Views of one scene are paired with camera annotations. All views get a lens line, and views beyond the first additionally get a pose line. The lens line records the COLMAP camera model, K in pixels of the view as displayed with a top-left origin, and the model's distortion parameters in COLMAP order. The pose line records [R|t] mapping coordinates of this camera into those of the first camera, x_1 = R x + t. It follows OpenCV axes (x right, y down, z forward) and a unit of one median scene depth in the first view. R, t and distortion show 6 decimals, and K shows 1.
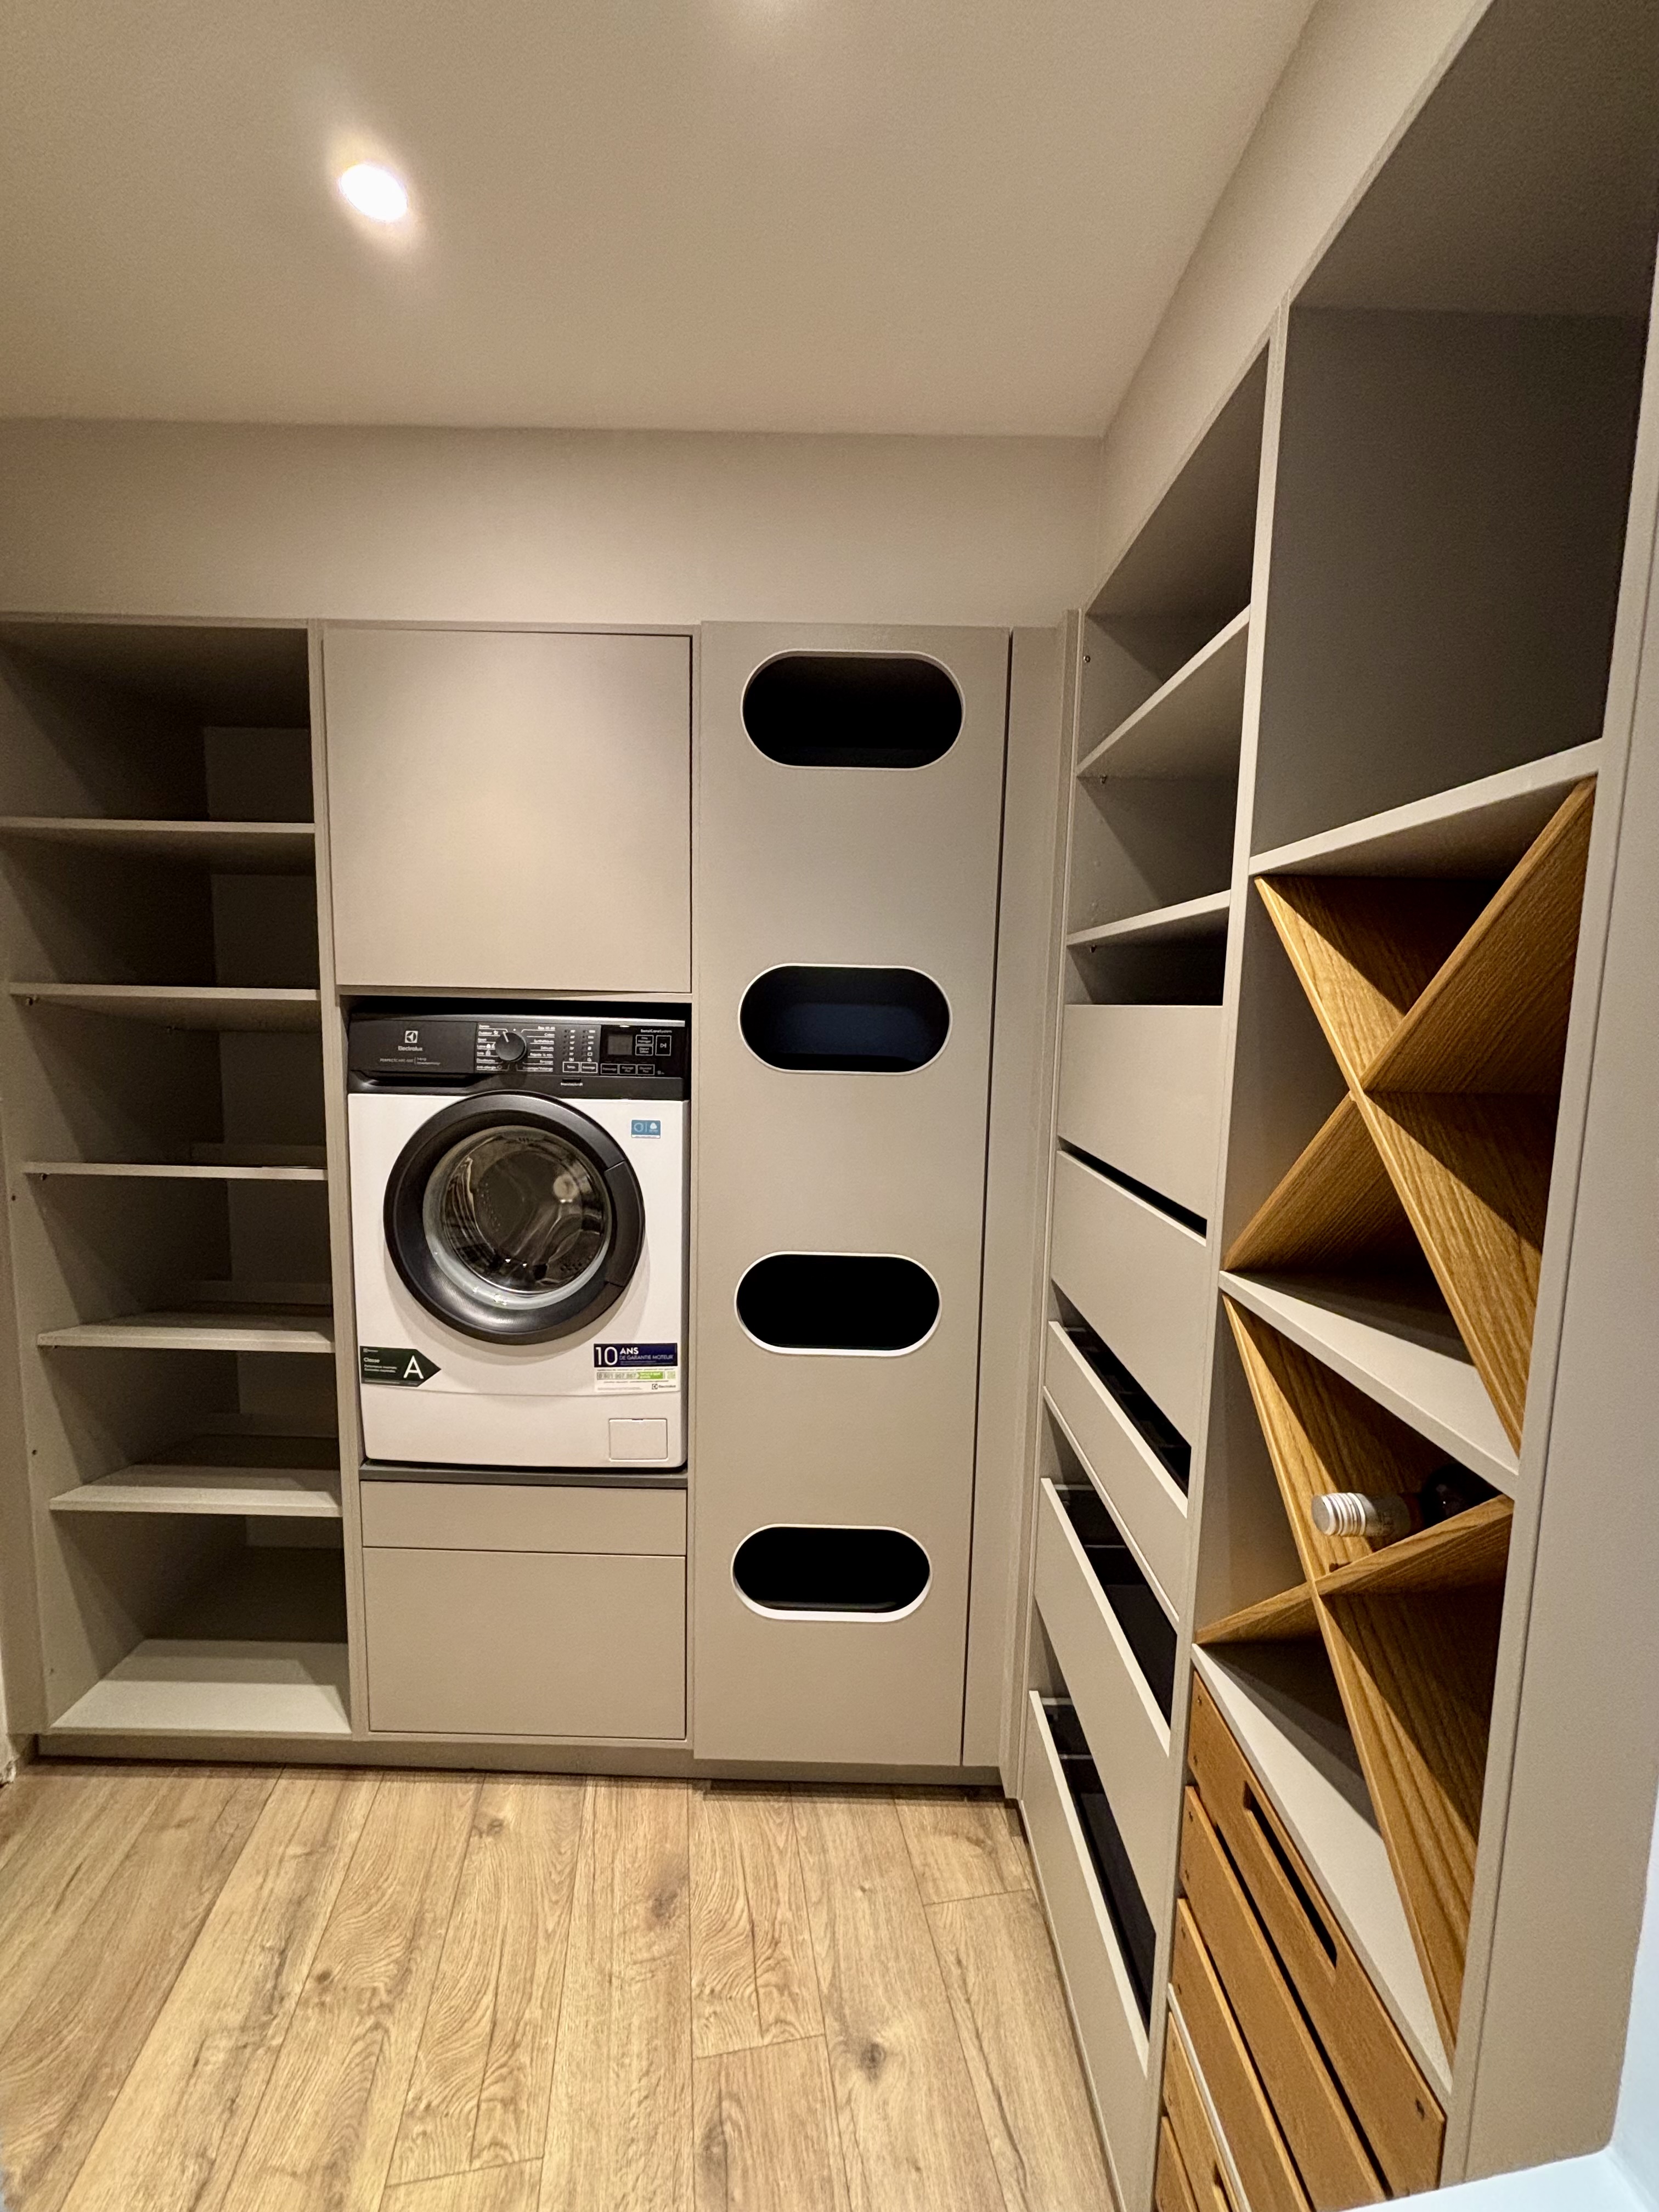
lens RADIAL K [[885.5, 0, 819.2], [0, 885.5, 1099.0], [0, 0, 1]] dist [0.006846, -0.002424]
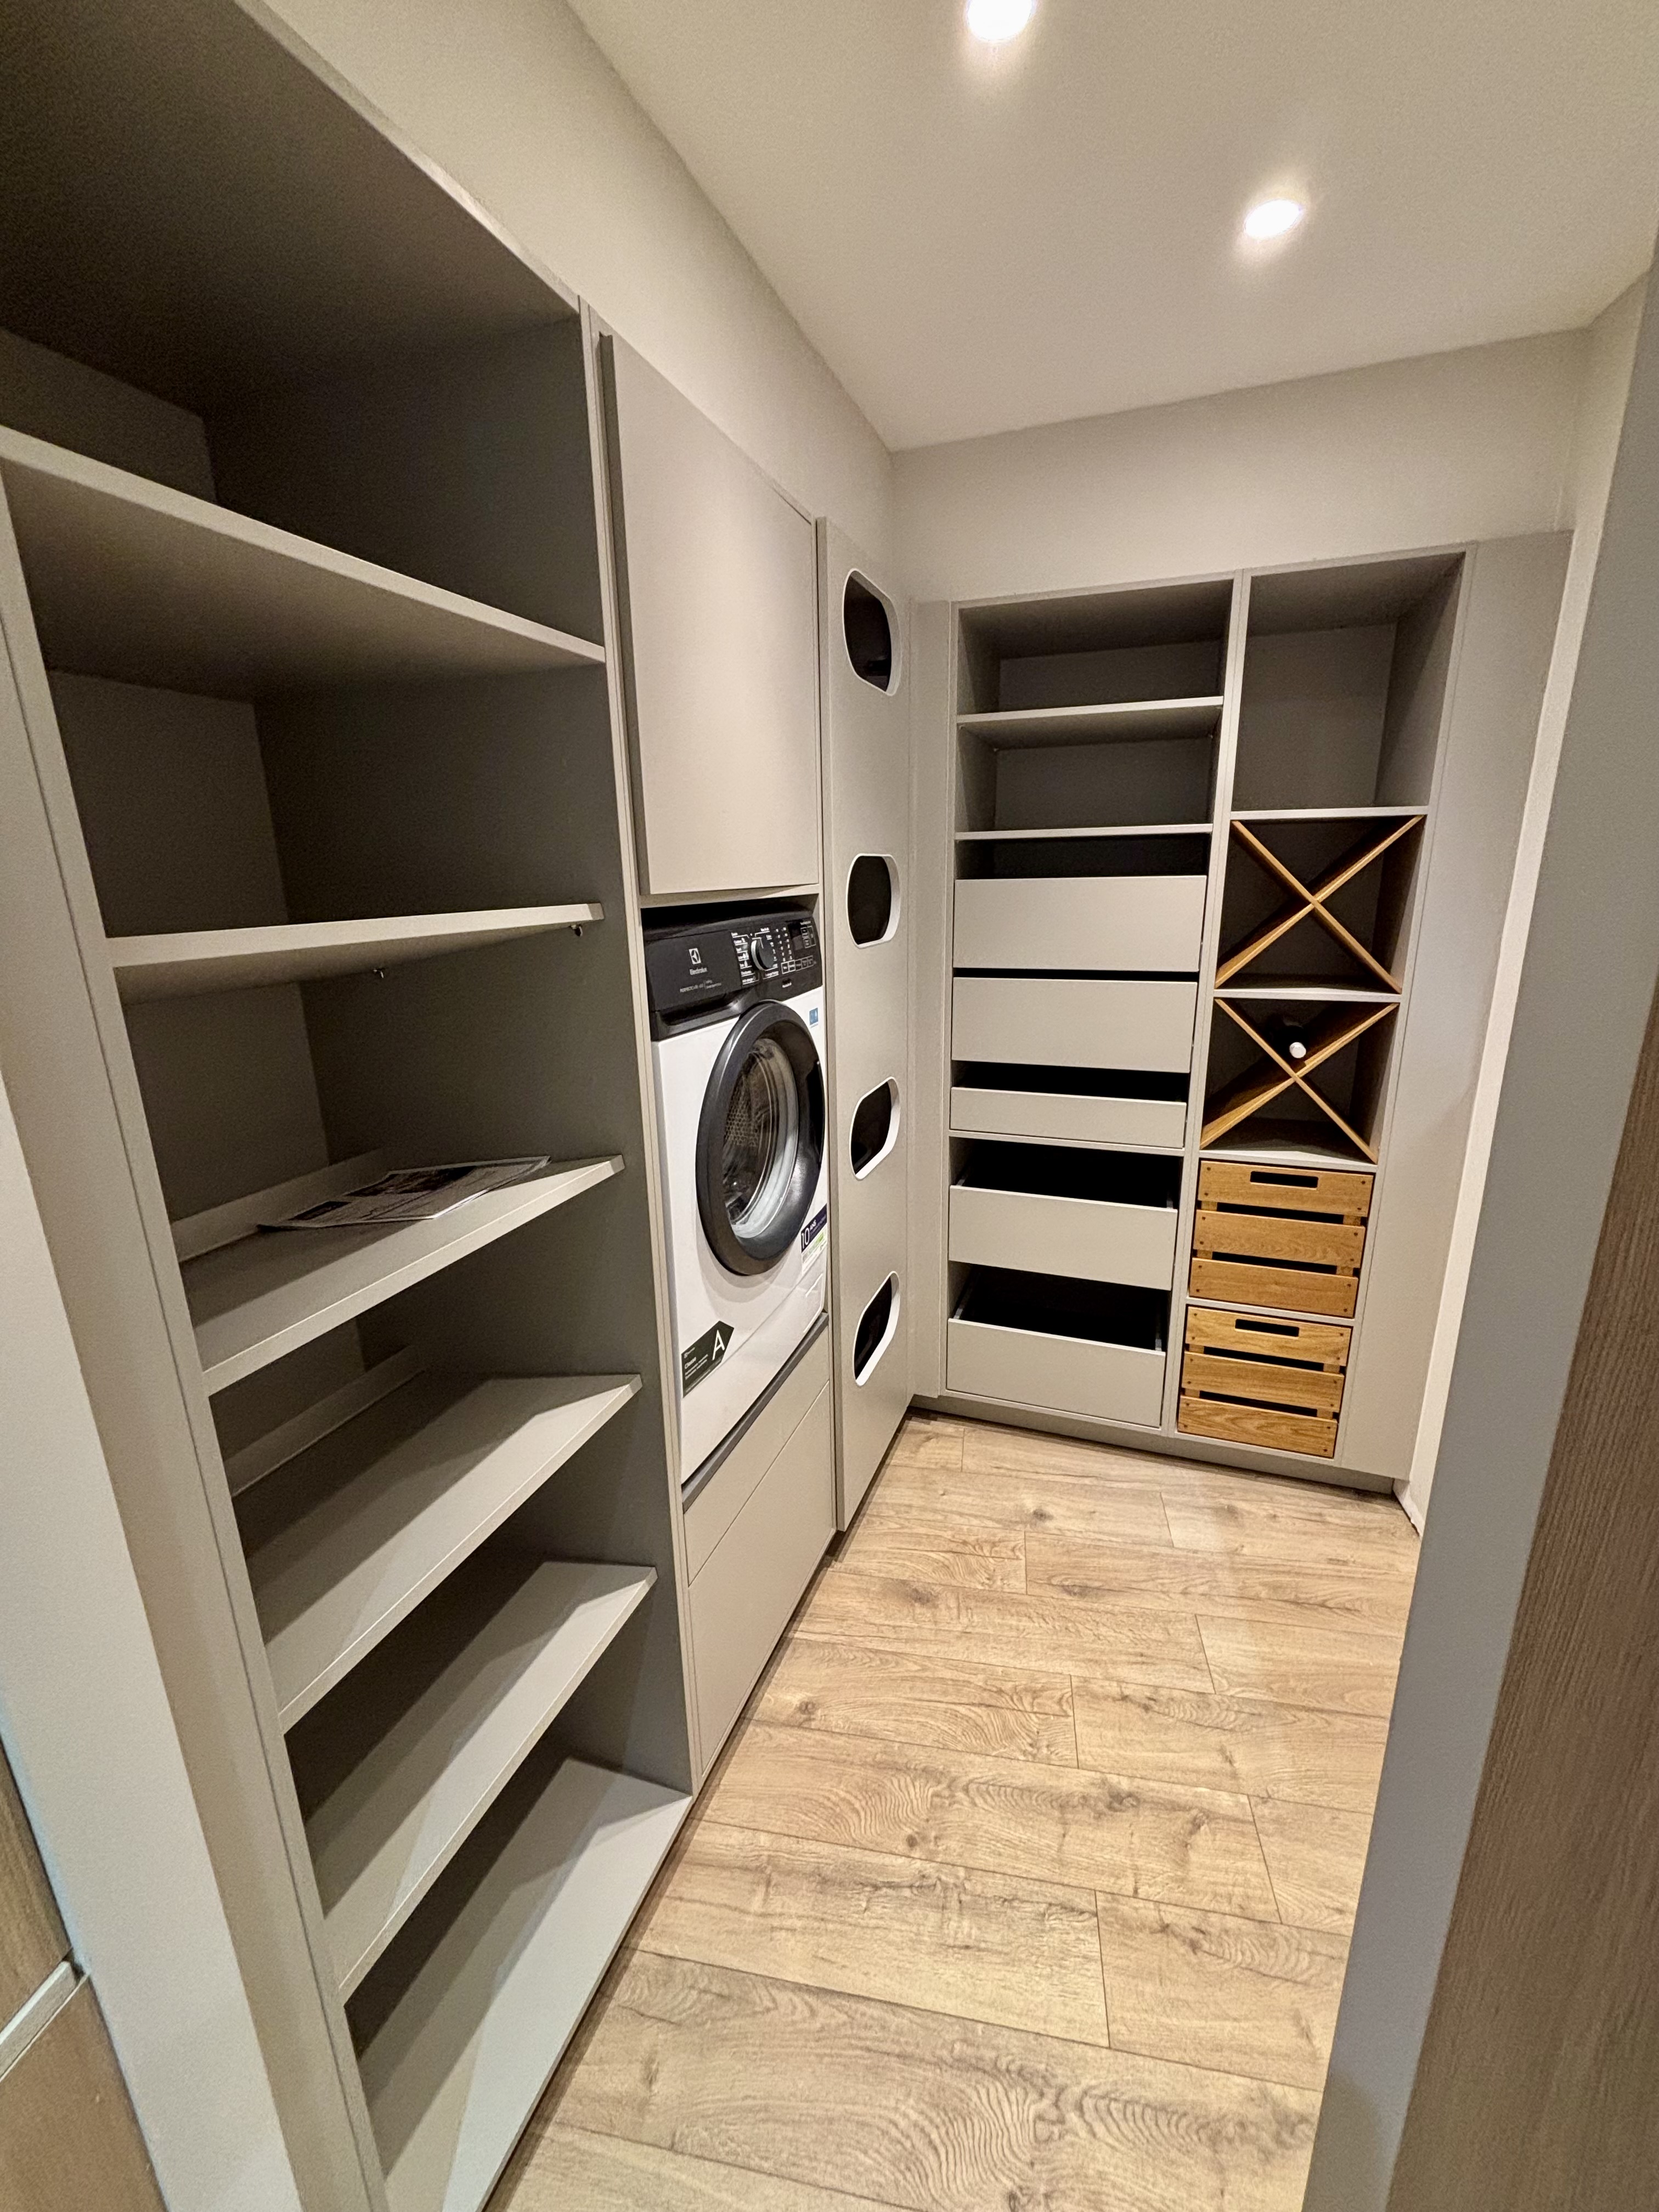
lens RADIAL K [[885.5, 0, 835.9], [0, 885.5, 1111.6], [0, 0, 1]] dist [0.006846, -0.002424]
pose [[0.347430, -0.270924, 0.897715, -1.340804], [0.133735, 0.961882, 0.238531, -0.124125], [-0.928120, 0.037183, 0.370419, 0.674549]]
